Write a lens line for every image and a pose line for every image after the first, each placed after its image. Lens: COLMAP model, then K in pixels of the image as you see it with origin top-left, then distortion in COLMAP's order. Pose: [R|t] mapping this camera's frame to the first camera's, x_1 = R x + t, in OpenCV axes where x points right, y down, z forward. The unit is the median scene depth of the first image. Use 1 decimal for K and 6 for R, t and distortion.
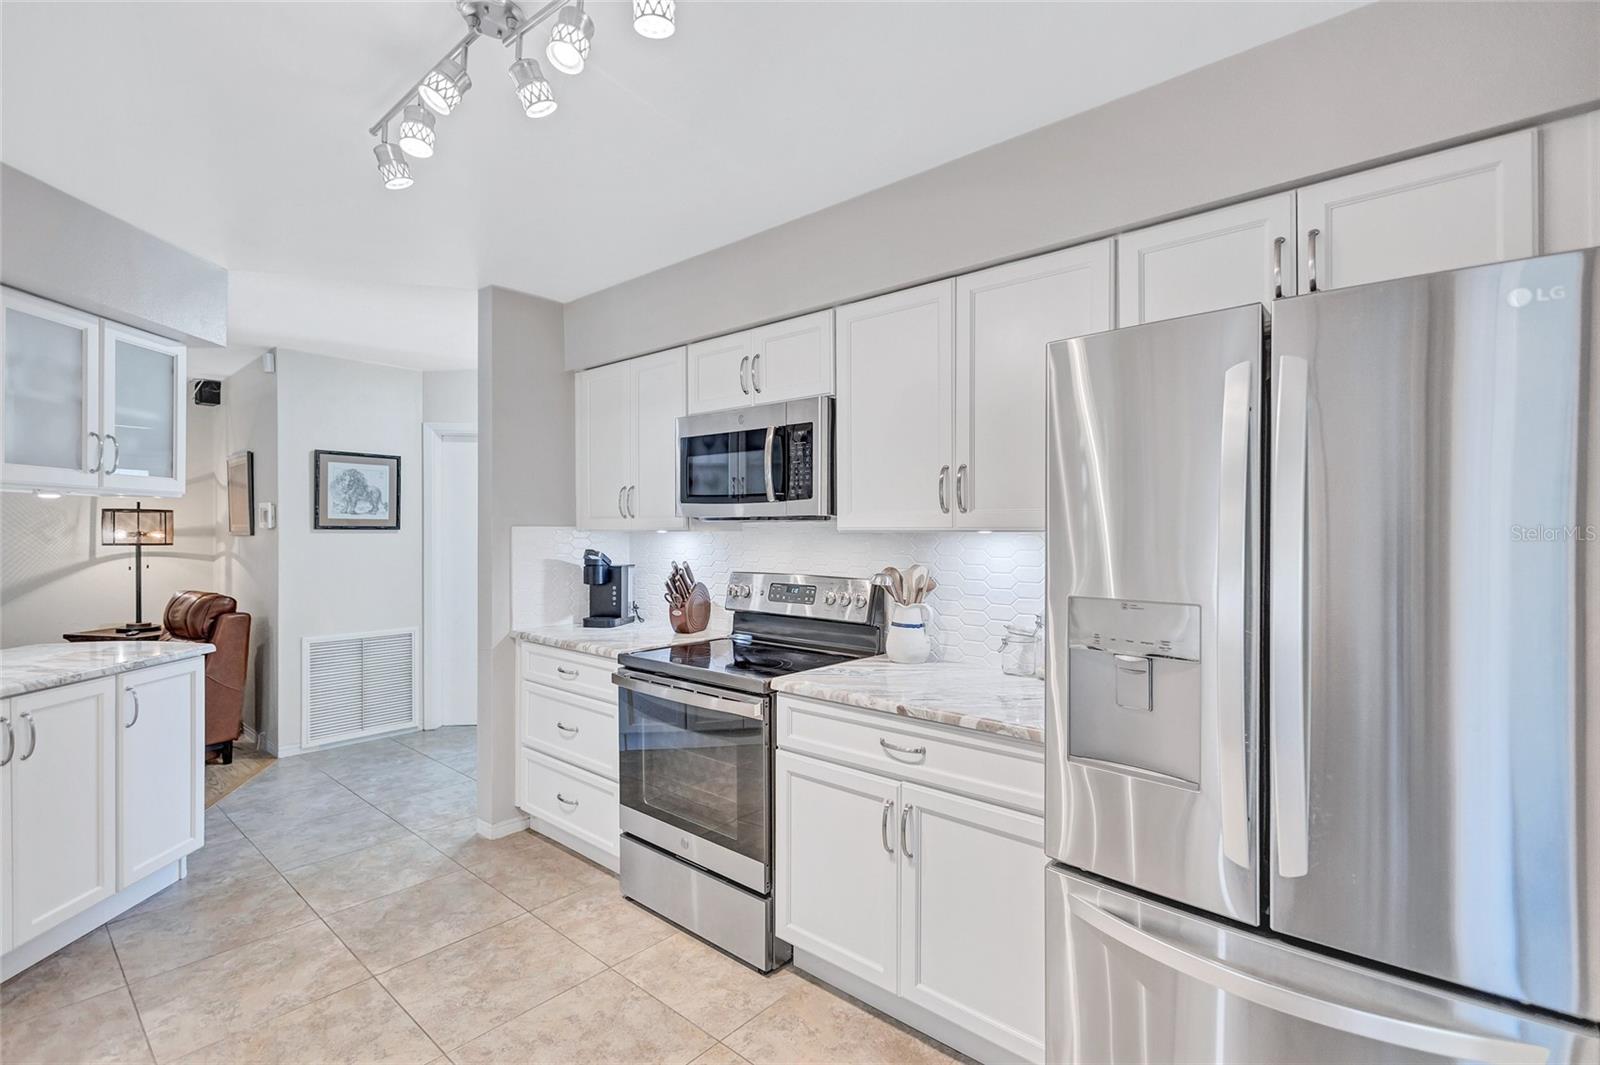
lens RADIAL K [[735.5, 0, 798.5], [0, 735.5, 531.8], [0, 0, 1]] dist [0.008598, -0.000996]
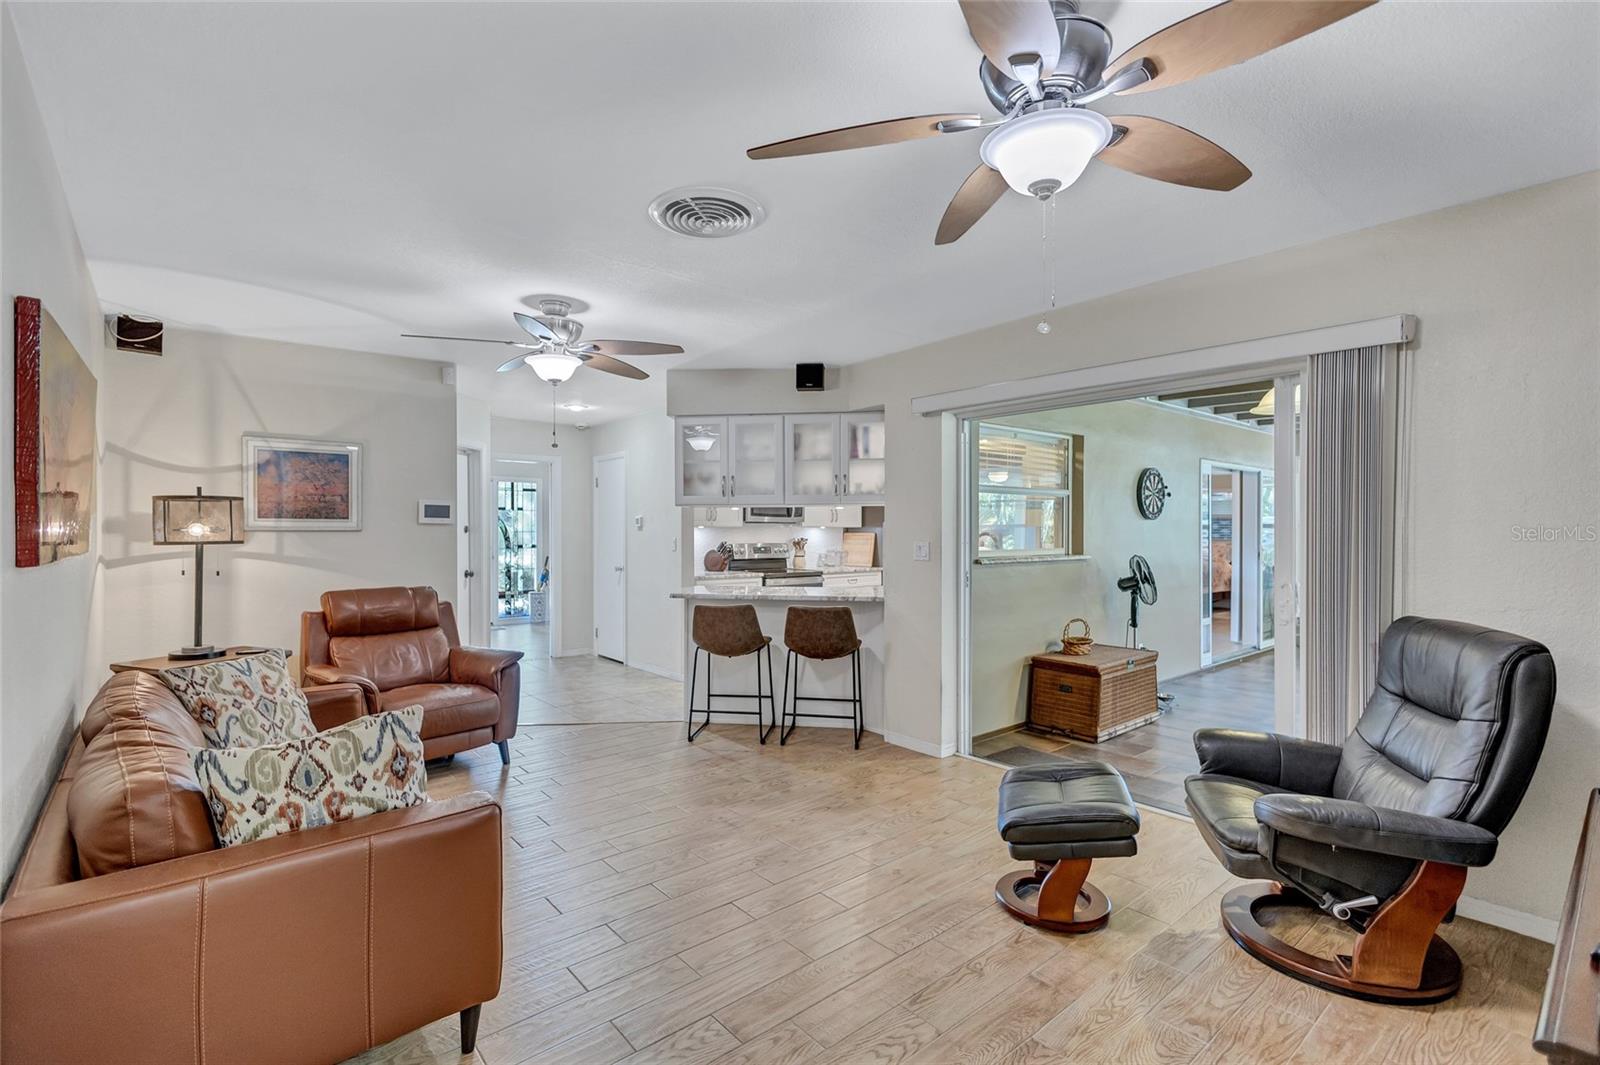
lens RADIAL K [[735.5, 0, 798.5], [0, 735.5, 531.8], [0, 0, 1]] dist [0.008598, -0.000996]
pose [[0.142202, -0.001621, 0.989836, -1.558295], [0.003676, 0.999993, 0.001110, 0.007357], [-0.989831, 0.003481, 0.142207, 0.280817]]
